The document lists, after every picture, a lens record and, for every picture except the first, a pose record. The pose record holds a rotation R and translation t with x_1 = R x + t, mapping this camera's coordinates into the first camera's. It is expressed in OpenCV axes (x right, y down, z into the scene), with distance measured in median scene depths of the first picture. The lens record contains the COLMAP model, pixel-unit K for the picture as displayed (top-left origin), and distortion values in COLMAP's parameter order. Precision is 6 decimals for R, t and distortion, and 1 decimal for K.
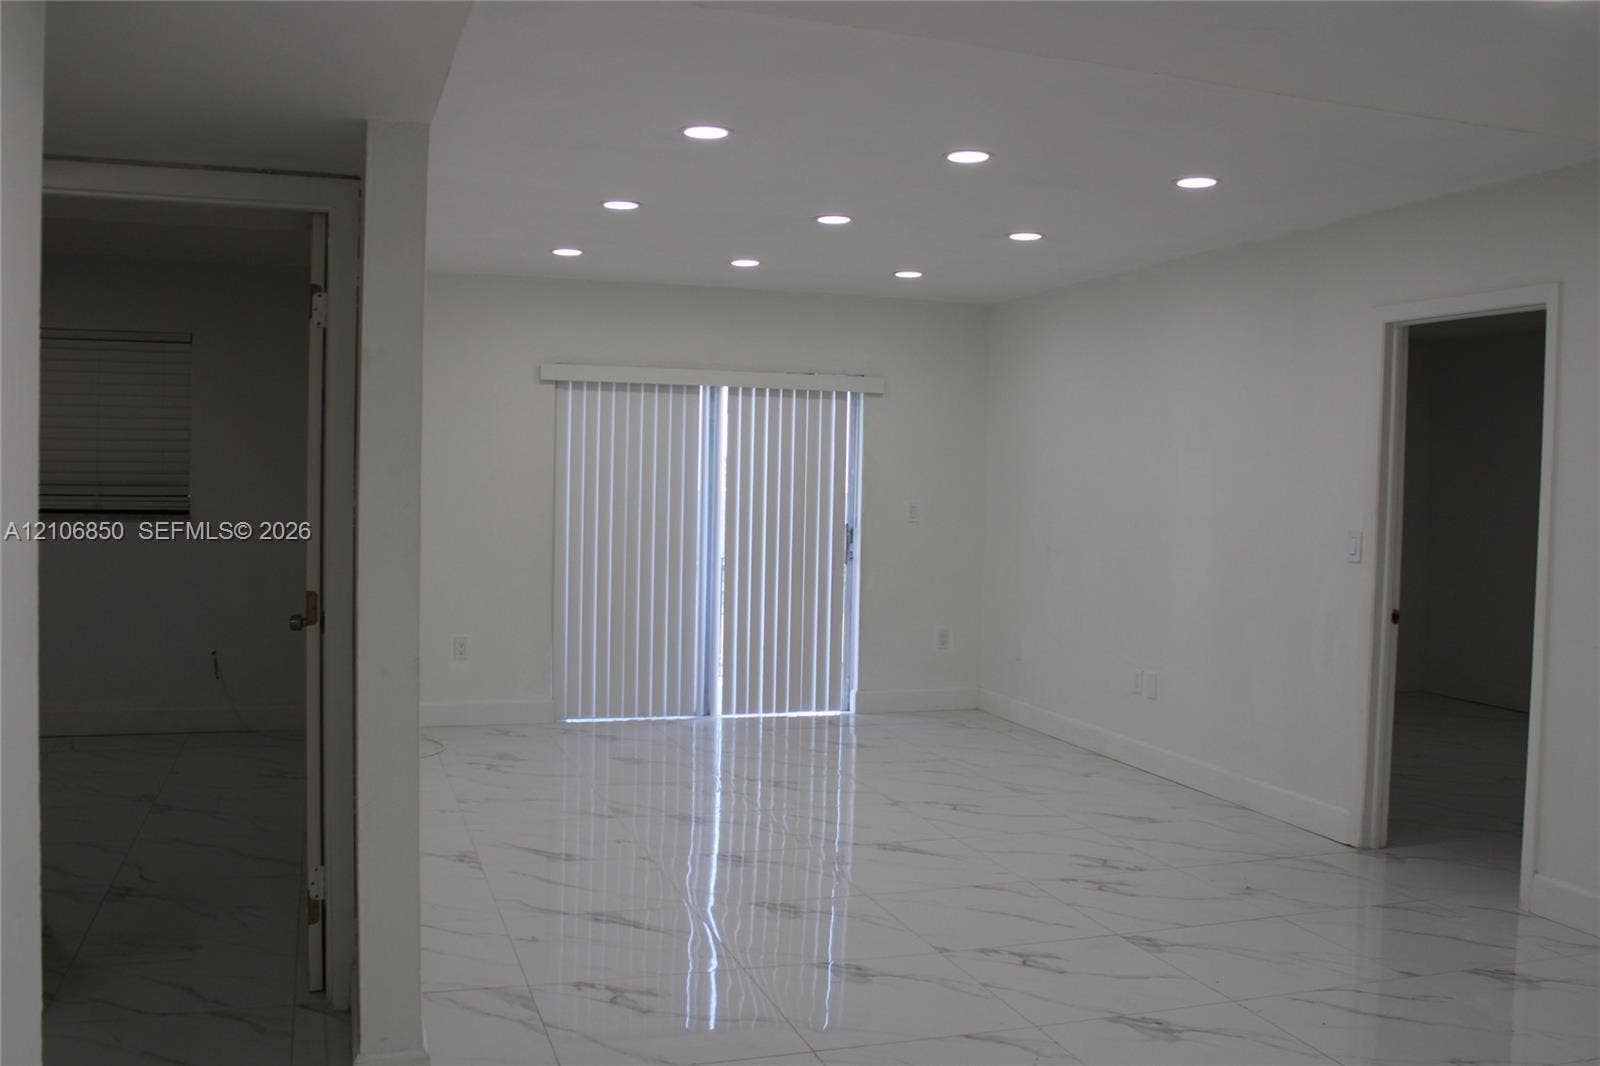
lens RADIAL K [[1391.1, 0, 800.0], [0, 1391.1, 534.3], [0, 0, 1]] dist [-0.143659, 0.139180]
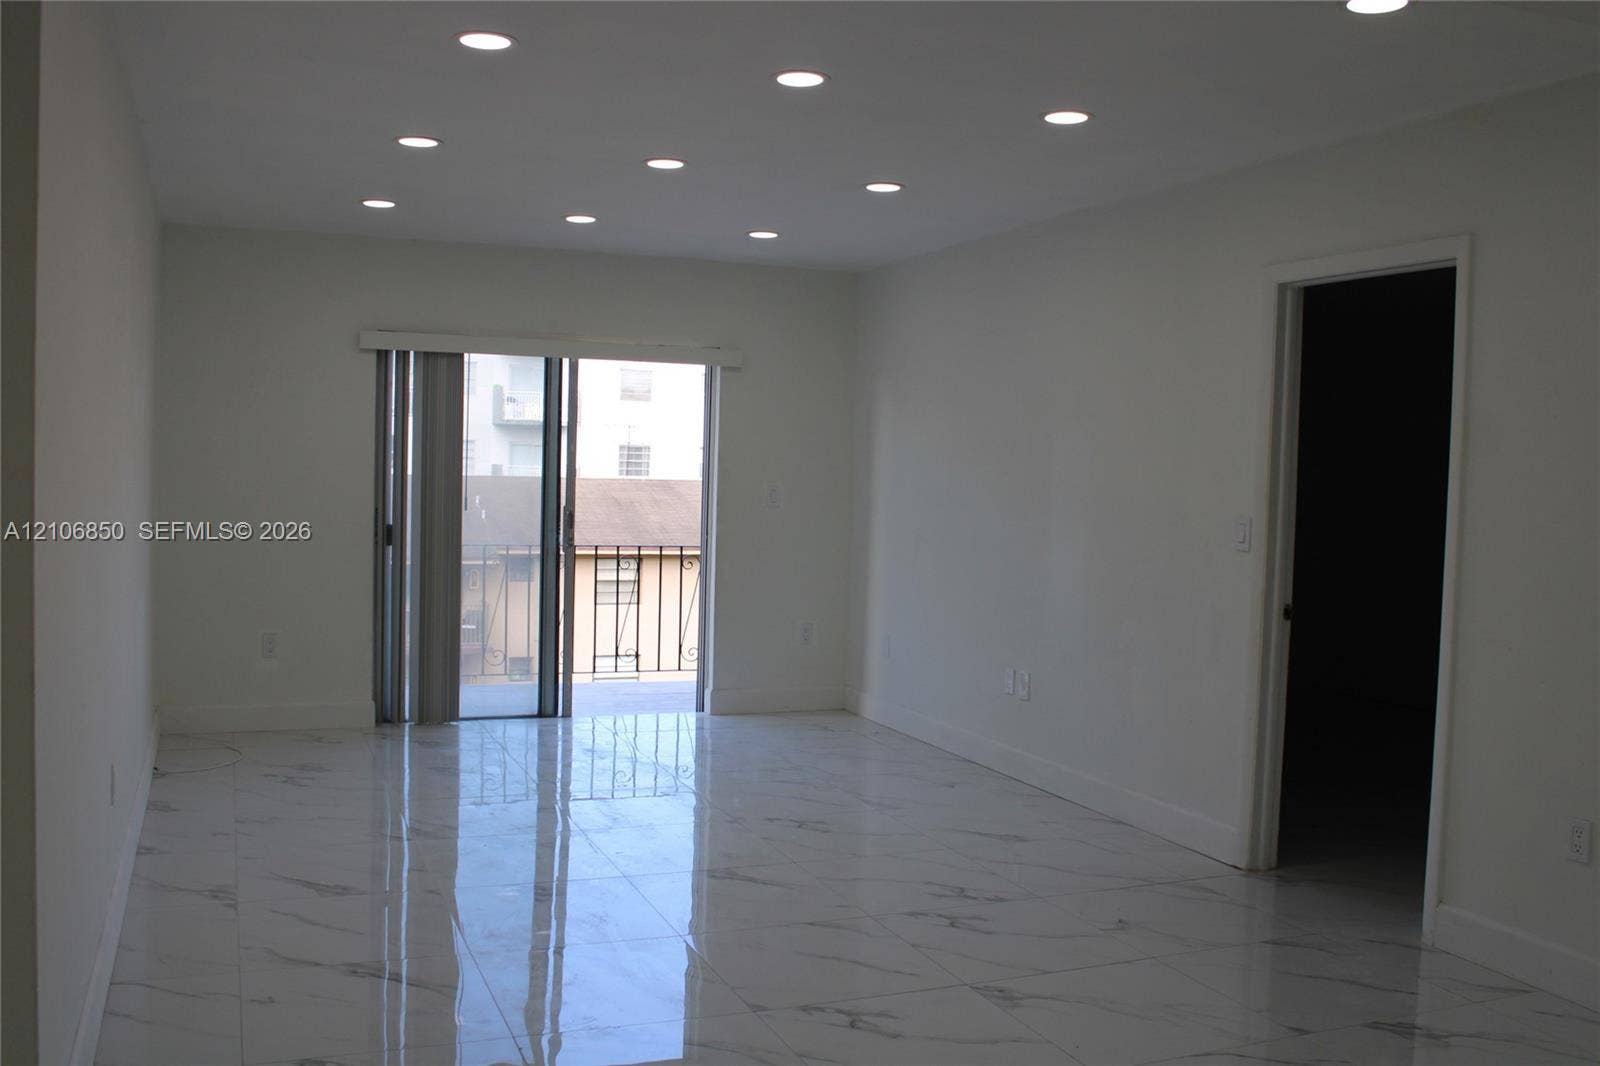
lens RADIAL K [[1391.1, 0, 794.9], [0, 1391.1, 535.1], [0, 0, 1]] dist [-0.143659, 0.139180]
pose [[0.997806, 0.002671, 0.066153, 0.057340], [-0.003203, 0.999963, 0.007932, 0.003616], [-0.066130, -0.008126, 0.997778, 0.129374]]
